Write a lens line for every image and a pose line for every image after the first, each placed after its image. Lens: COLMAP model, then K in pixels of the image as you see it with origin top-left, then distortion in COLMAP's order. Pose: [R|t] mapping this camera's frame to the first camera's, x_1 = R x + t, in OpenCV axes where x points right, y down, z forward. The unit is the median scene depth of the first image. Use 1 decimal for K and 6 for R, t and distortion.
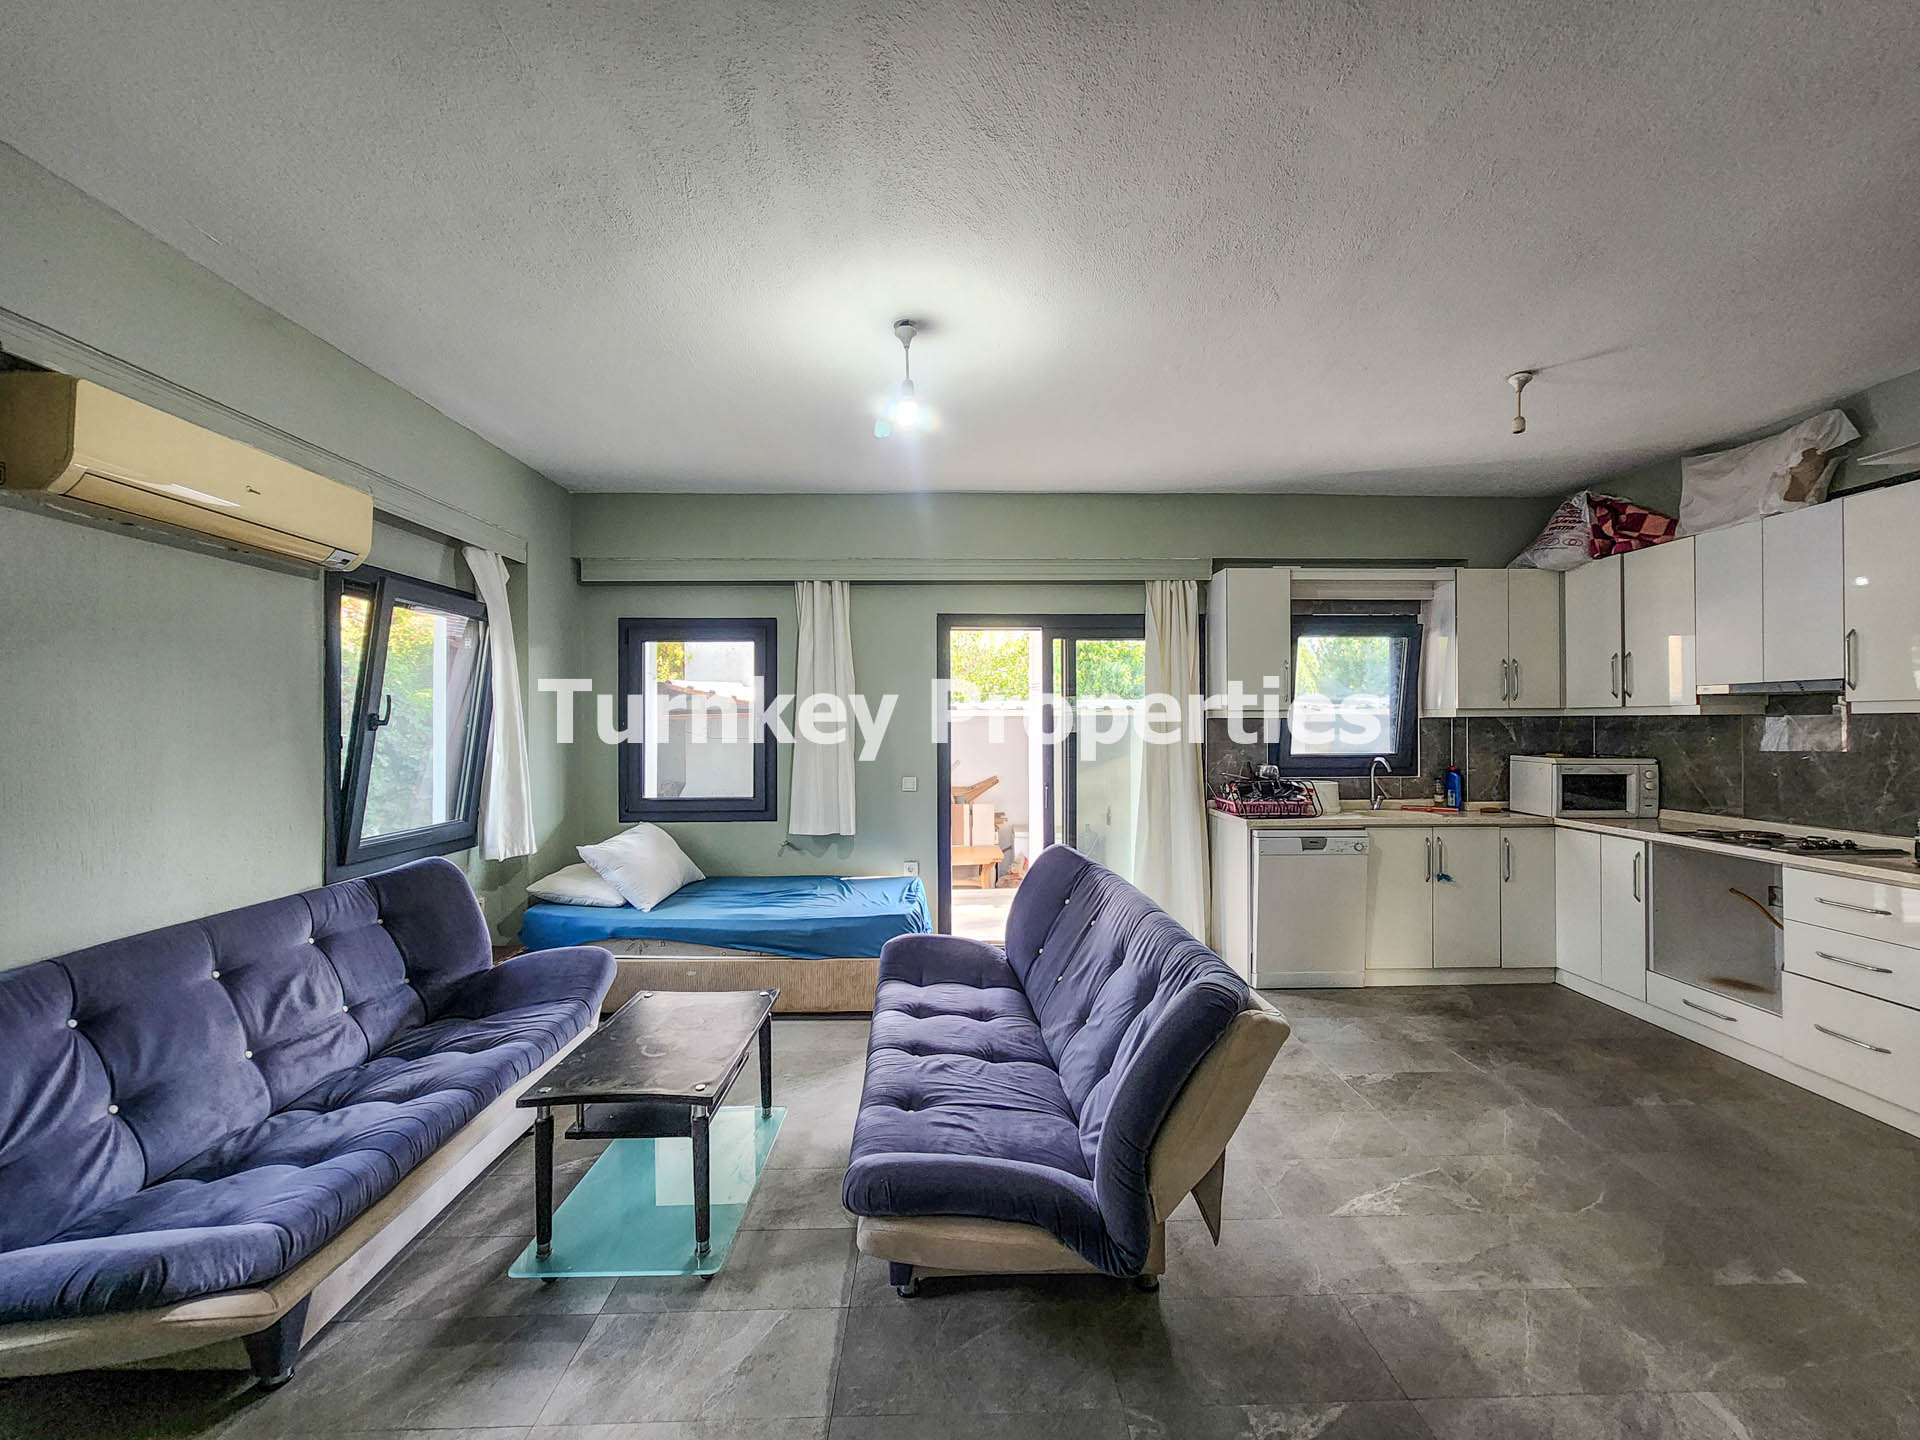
lens RADIAL K [[790.1, 0, 965.0], [0, 790.1, 719.7], [0, 0, 1]] dist [0.000167, 0.000495]
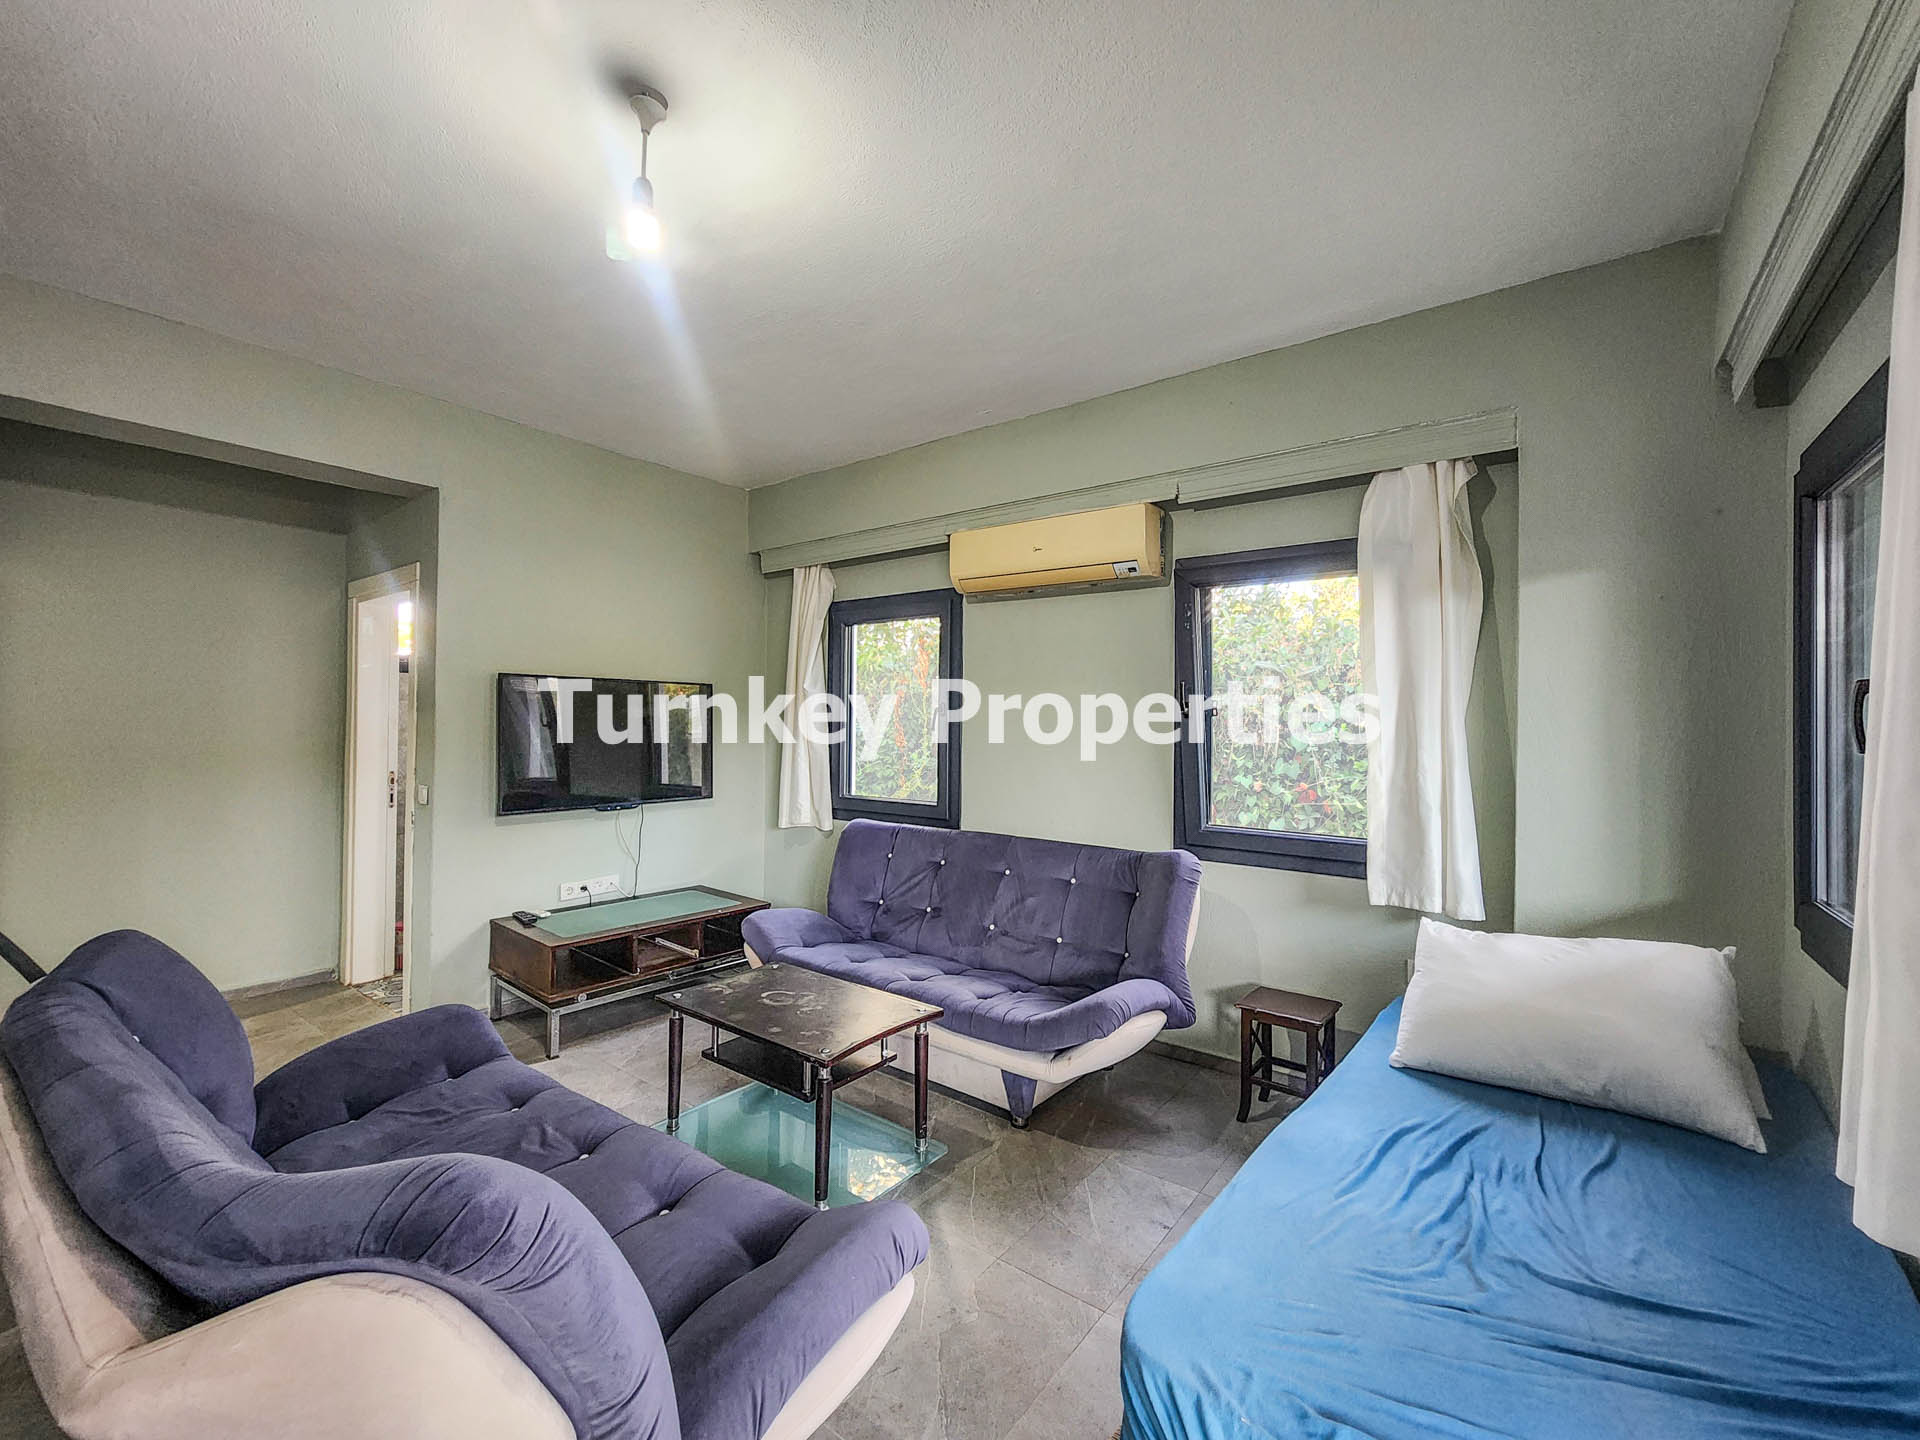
lens RADIAL K [[790.1, 0, 965.0], [0, 790.1, 719.7], [0, 0, 1]] dist [0.000167, 0.000495]
pose [[-0.617234, -0.006652, -0.786751, 0.160024], [-0.006035, 0.999975, -0.003720, 0.014658], [0.786756, 0.002452, -0.617259, 0.926039]]
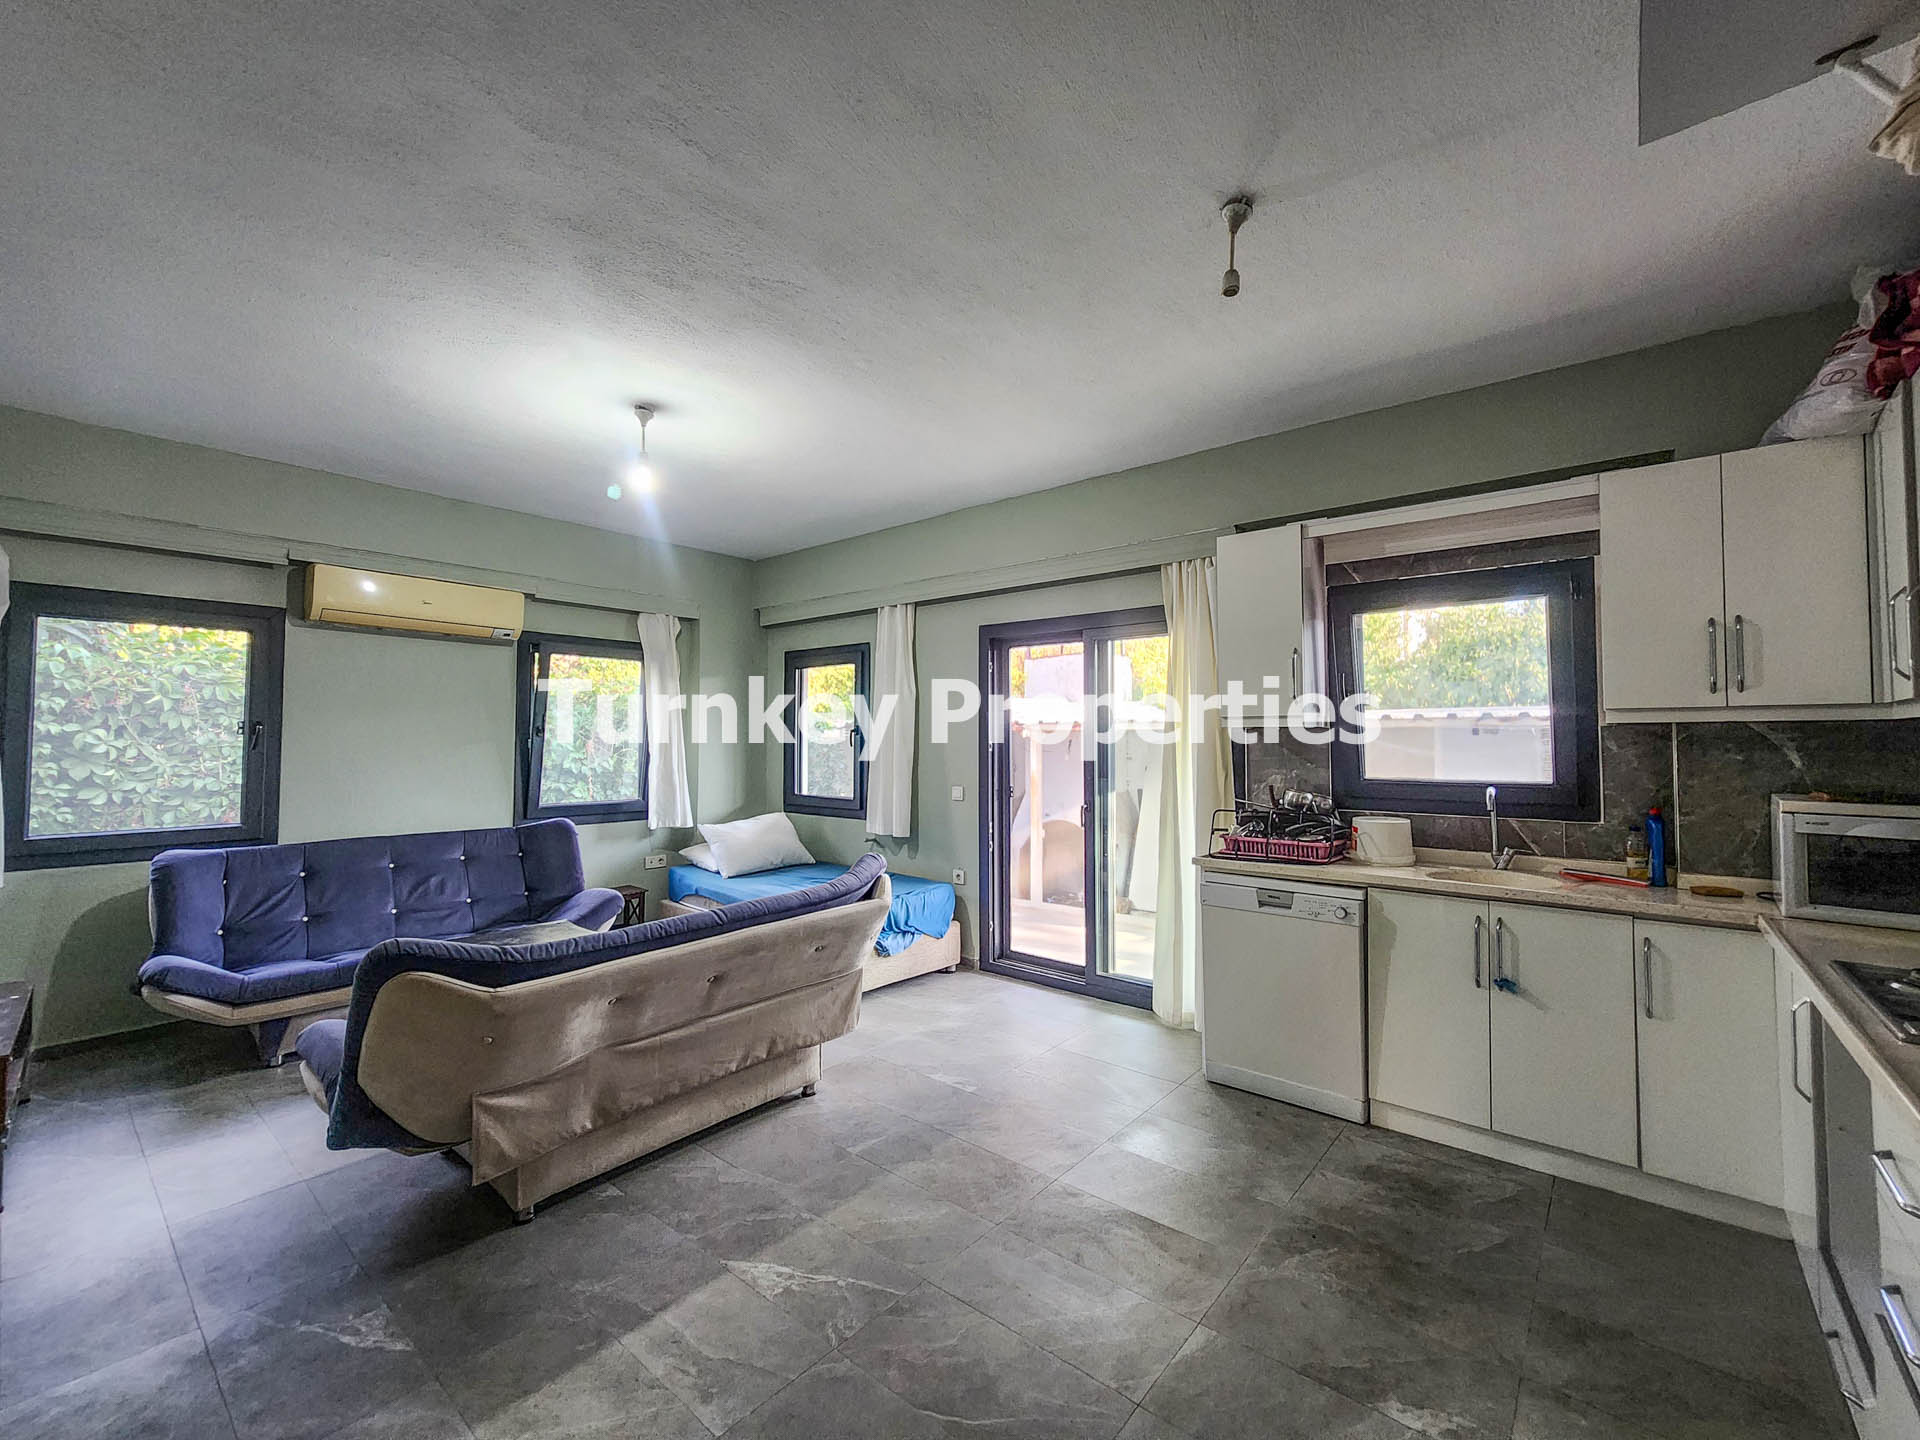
lens RADIAL K [[799.8, 0, 965.6], [0, 799.8, 709.5], [0, 0, 1]] dist [-0.001695, -0.000098]
pose [[0.751894, -0.019803, -0.658987, 0.639028], [-0.003261, 0.999425, -0.033754, 0.007702], [0.659276, 0.027528, 0.751397, 0.231348]]
